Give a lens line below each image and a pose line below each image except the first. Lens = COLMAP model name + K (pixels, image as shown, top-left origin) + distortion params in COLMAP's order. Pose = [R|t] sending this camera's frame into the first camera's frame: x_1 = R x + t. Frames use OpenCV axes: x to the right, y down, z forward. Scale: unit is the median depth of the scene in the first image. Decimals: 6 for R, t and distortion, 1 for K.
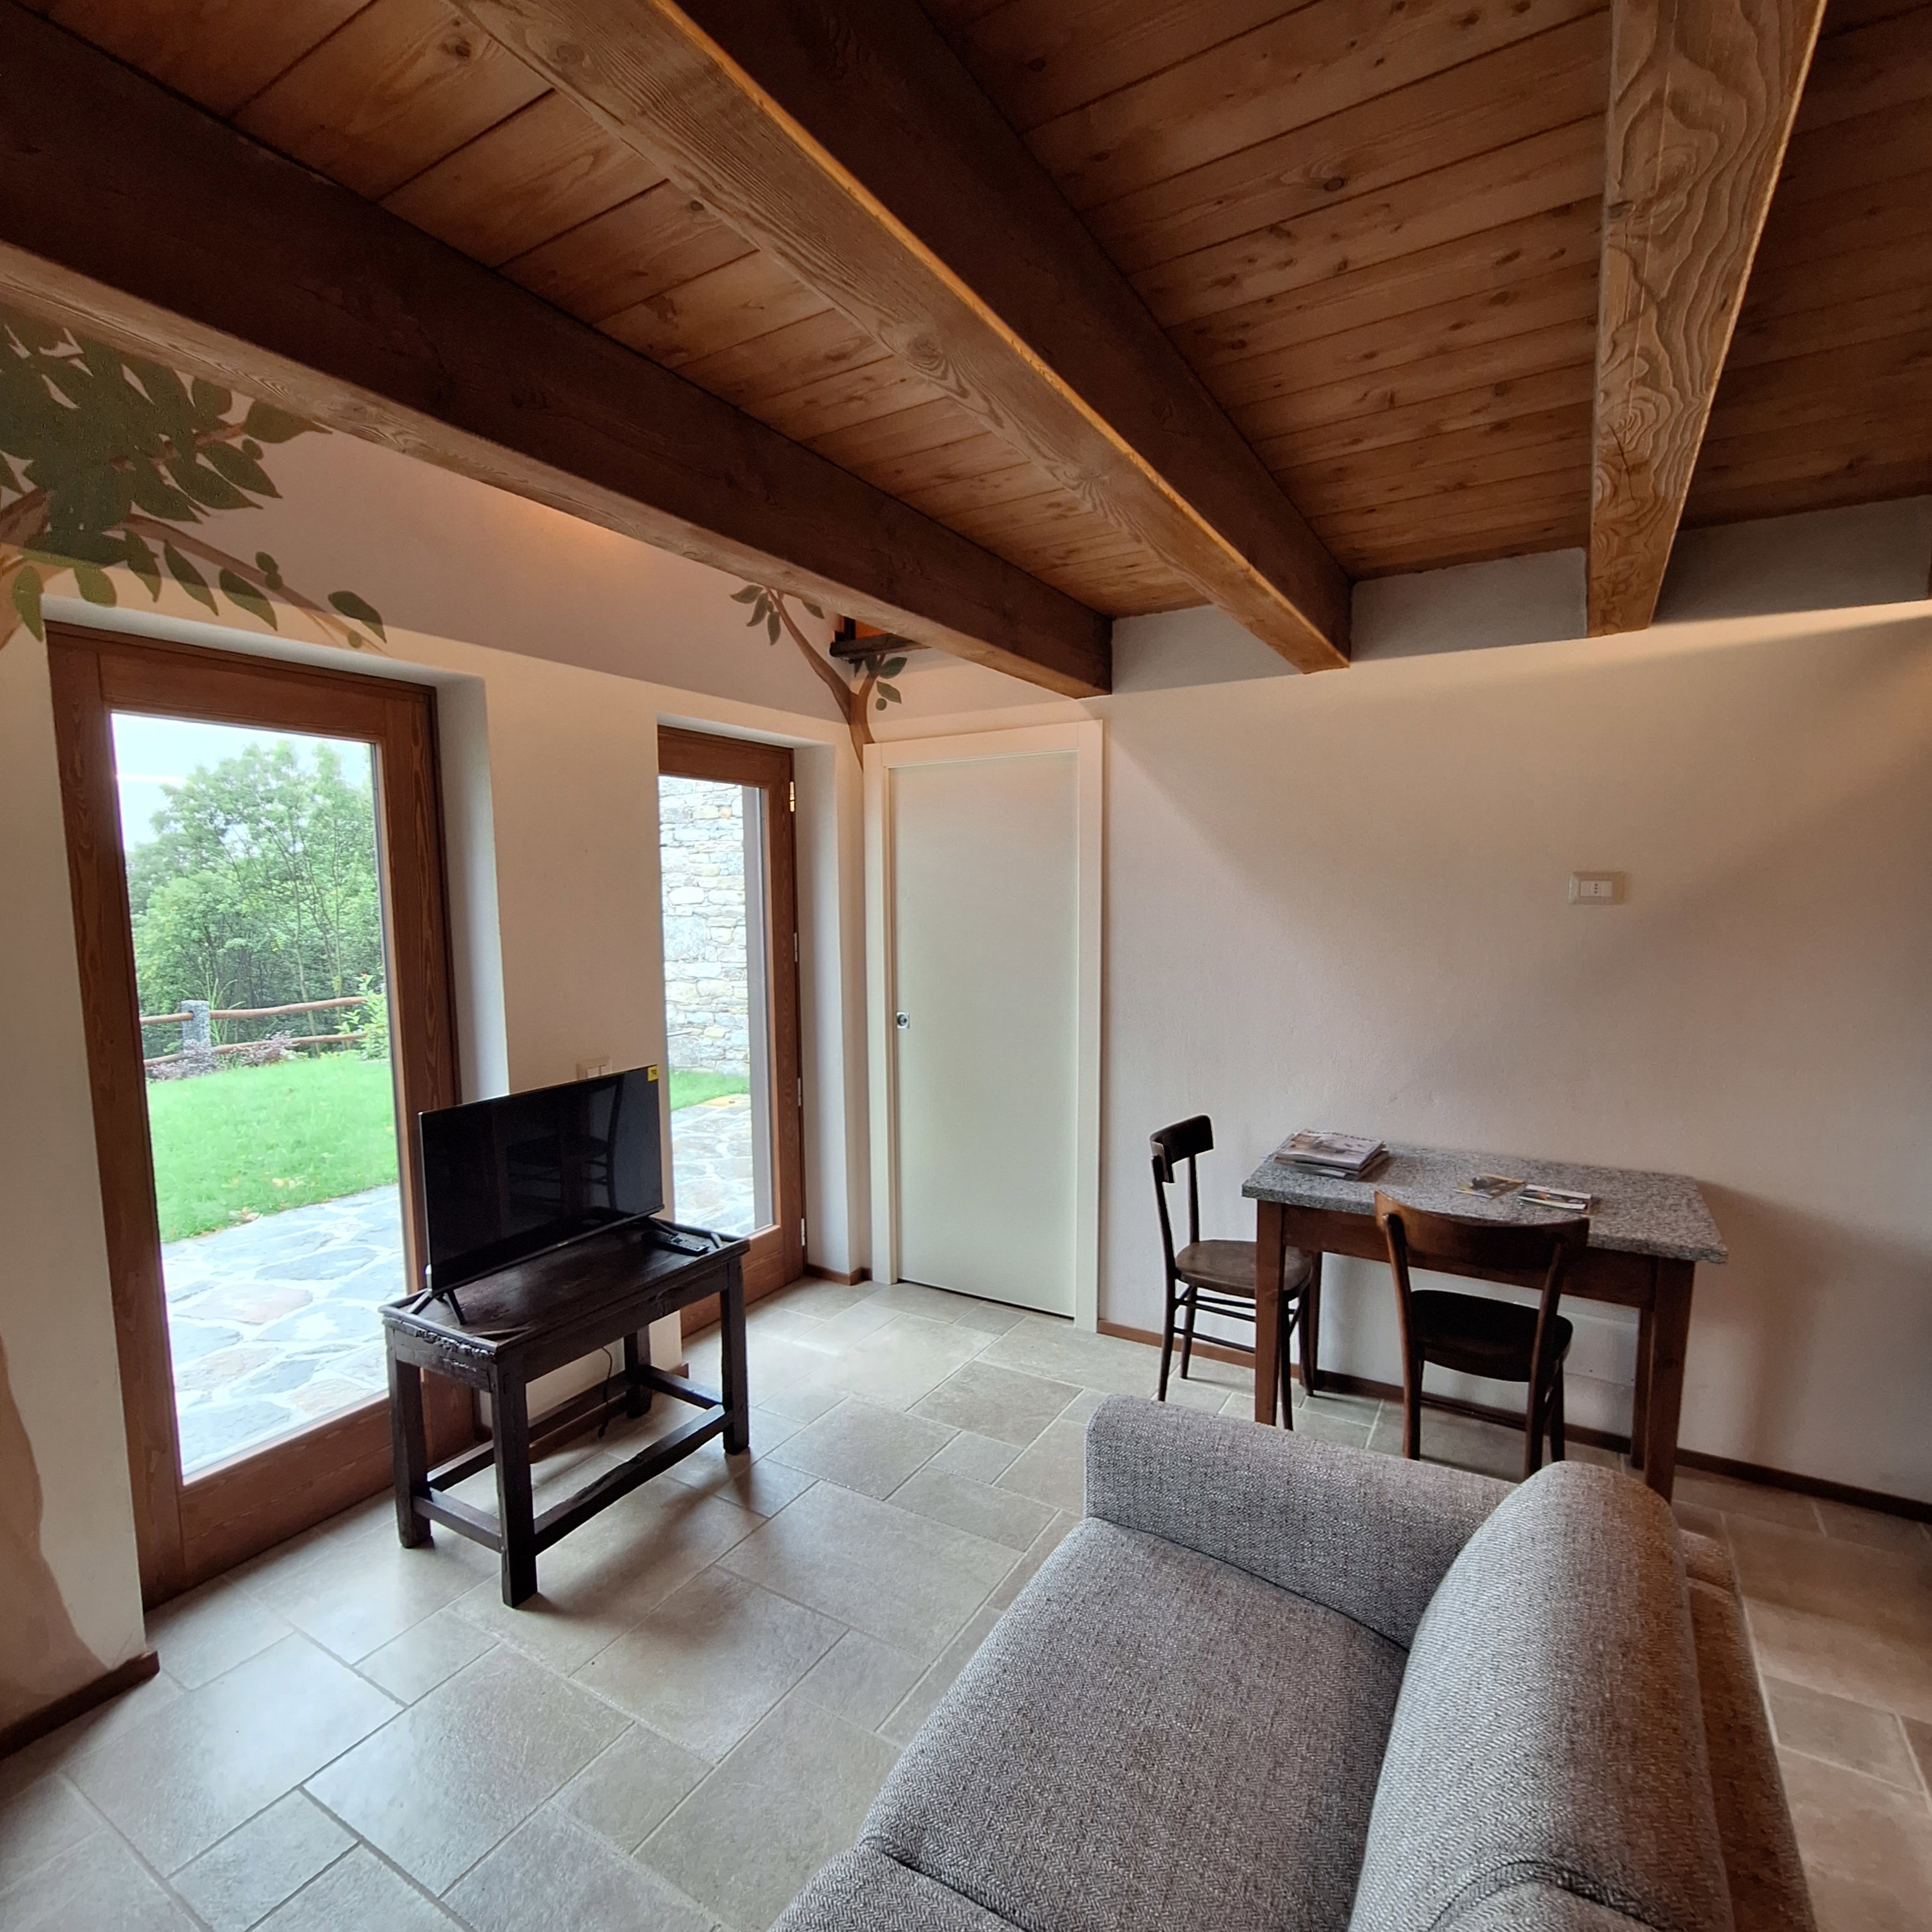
lens RADIAL K [[1038.2, 0, 941.3], [0, 1038.2, 1000.6], [0, 0, 1]] dist [-0.020430, 0.012773]
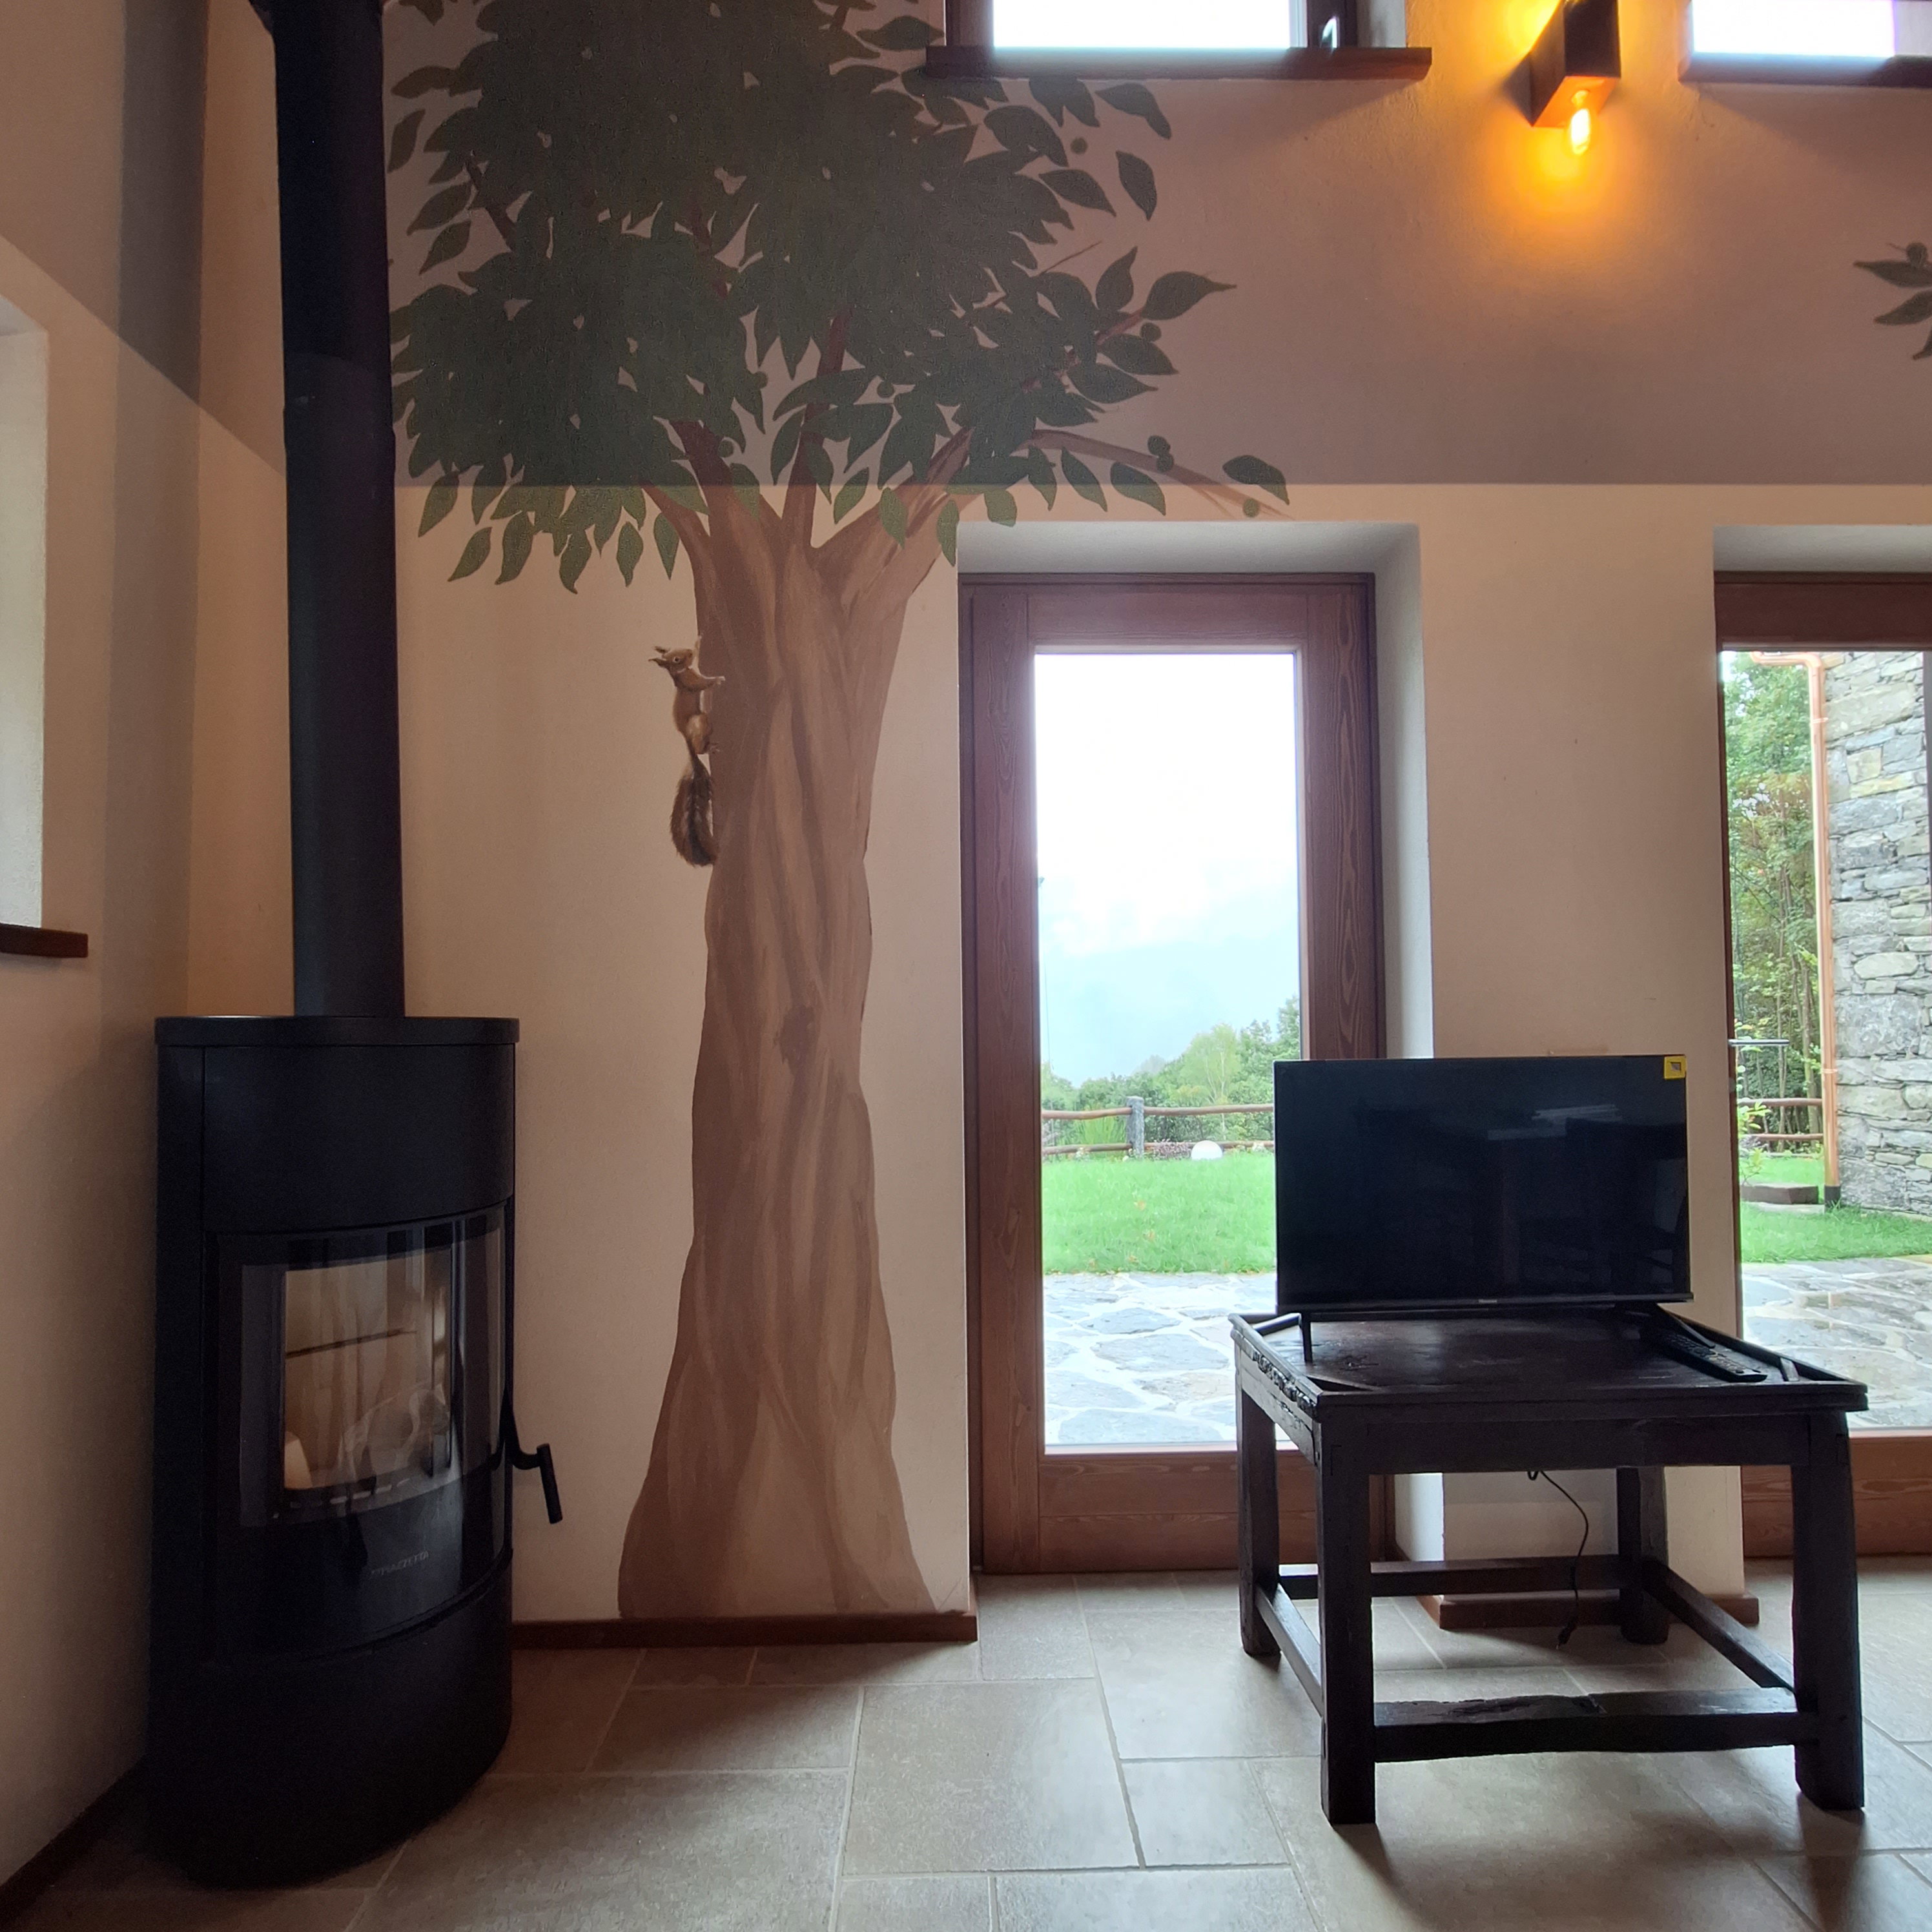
lens RADIAL K [[1038.2, 0, 941.3], [0, 1038.2, 1000.6], [0, 0, 1]] dist [-0.020430, 0.012773]
pose [[0.537780, -0.016976, -0.842914, 0.005012], [-0.084937, 0.993620, -0.074201, 0.141039], [0.838796, 0.111499, 0.532907, 0.383994]]
